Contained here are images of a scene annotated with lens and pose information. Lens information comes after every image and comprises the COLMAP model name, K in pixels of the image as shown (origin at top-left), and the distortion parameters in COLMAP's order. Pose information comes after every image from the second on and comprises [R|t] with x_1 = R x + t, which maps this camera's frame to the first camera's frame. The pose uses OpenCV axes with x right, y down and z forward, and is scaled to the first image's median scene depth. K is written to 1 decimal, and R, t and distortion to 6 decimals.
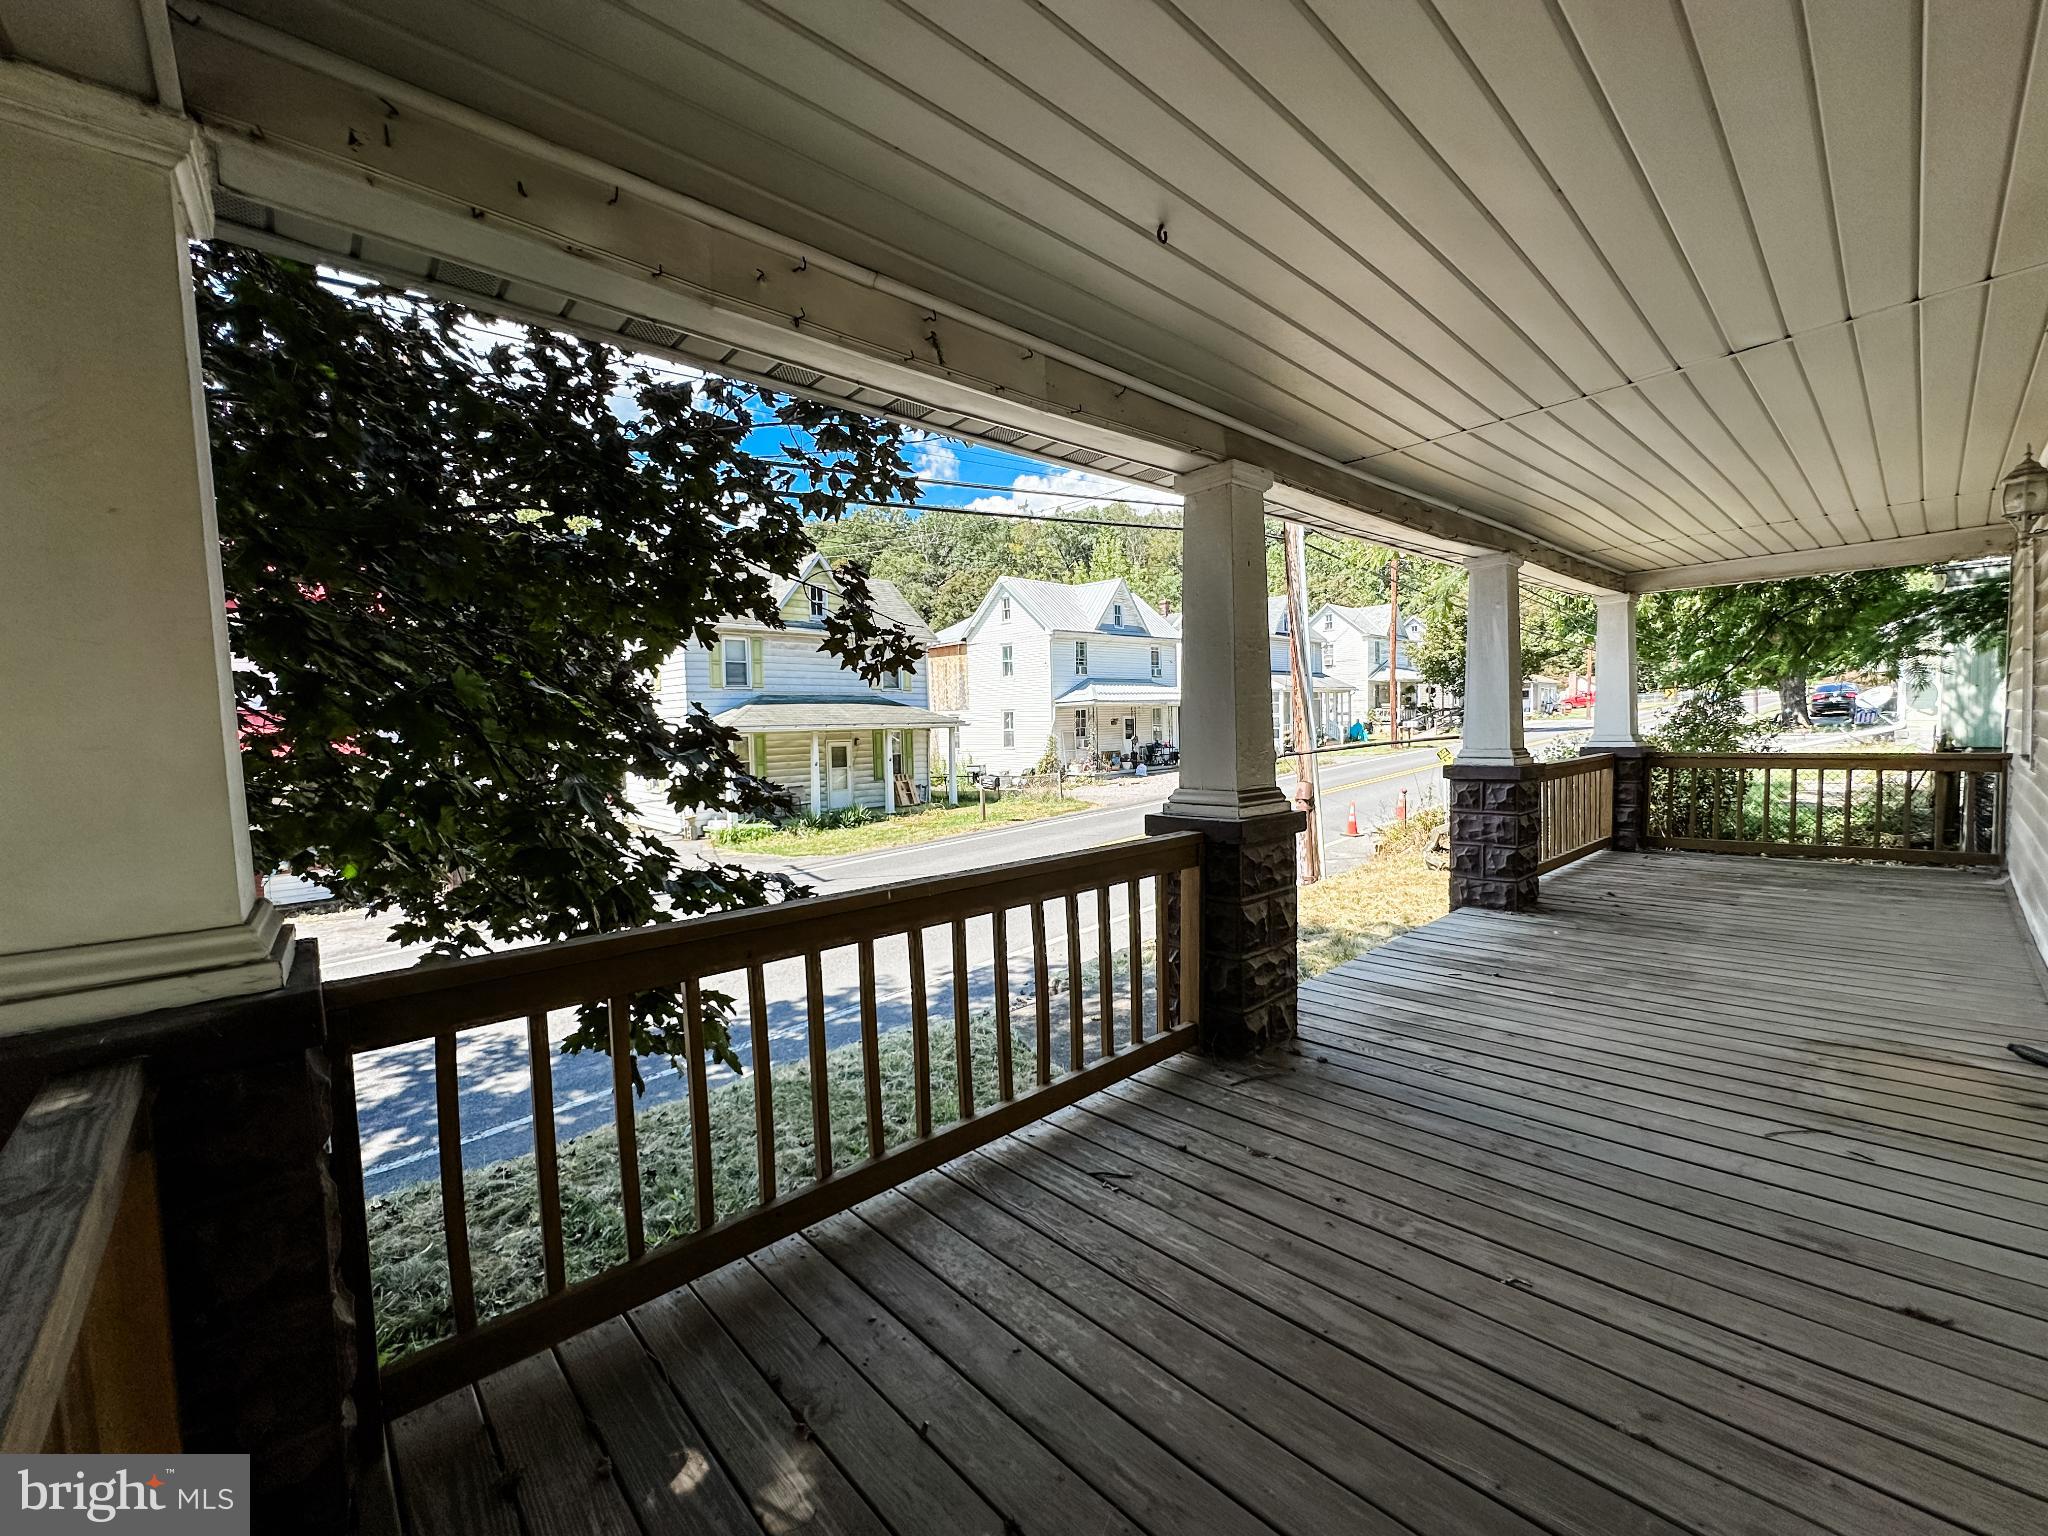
lens RADIAL K [[819.8, 0, 1024.6], [0, 819.8, 769.0], [0, 0, 1]] dist [-0.001175, -0.000108]
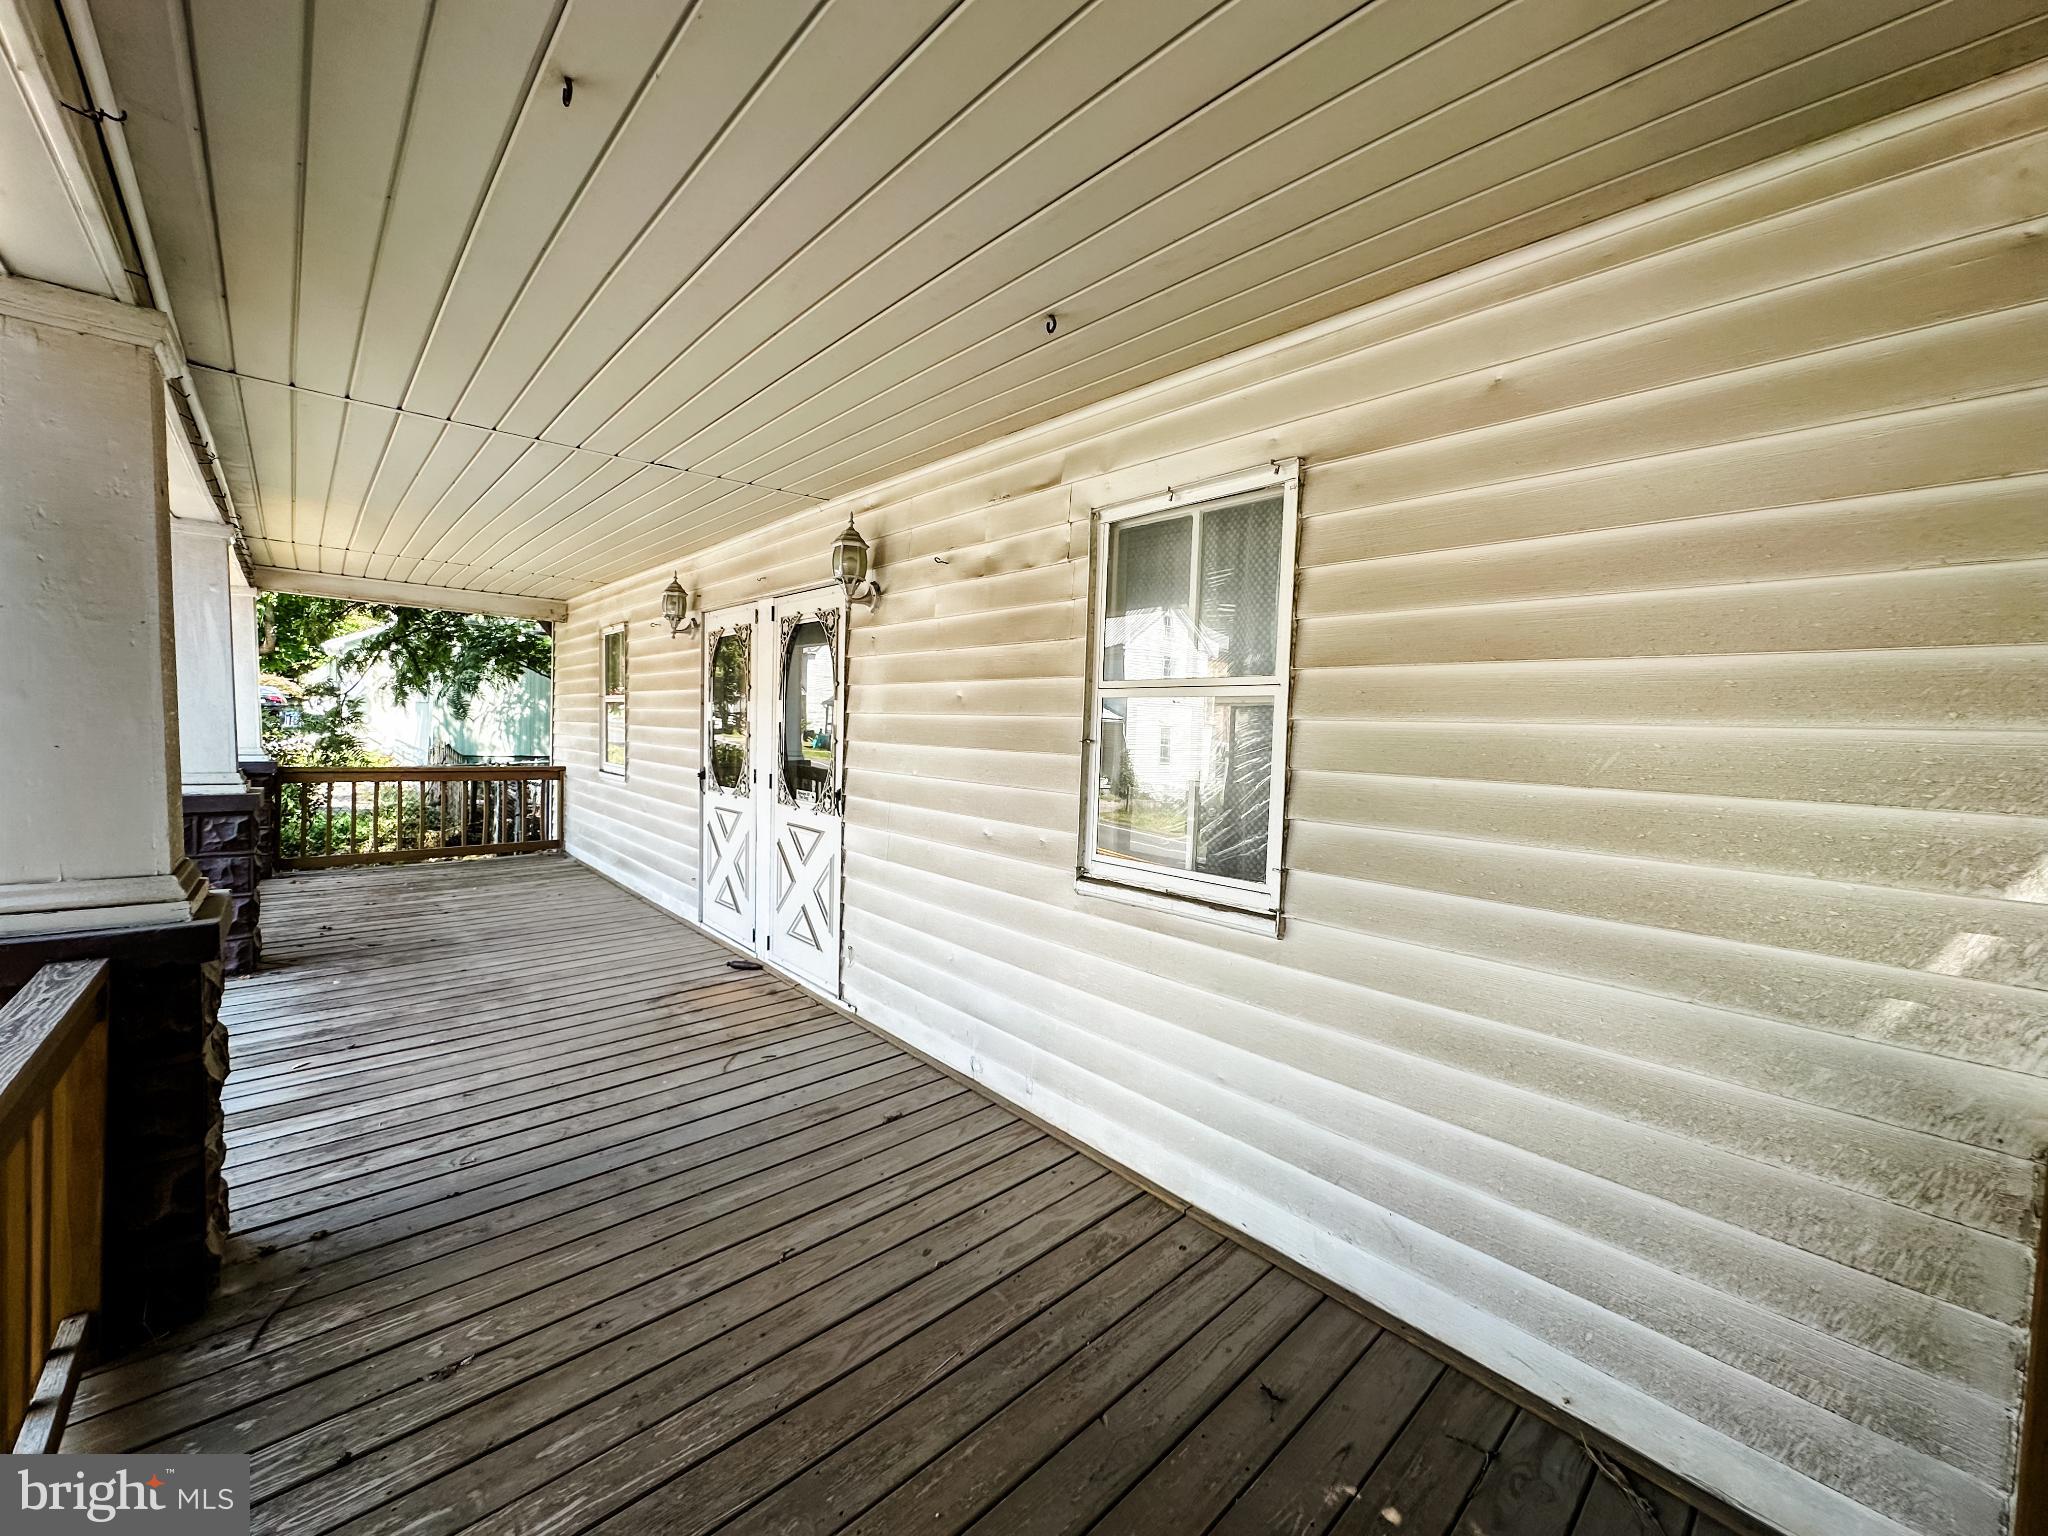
lens RADIAL K [[819.8, 0, 1026.1], [0, 819.8, 765.4], [0, 0, 1]] dist [-0.001175, -0.000108]
pose [[0.004752, -0.014478, 0.999884, -0.339511], [0.015787, 0.999772, 0.014401, -0.051952], [-0.999864, 0.015717, 0.004980, 0.385712]]
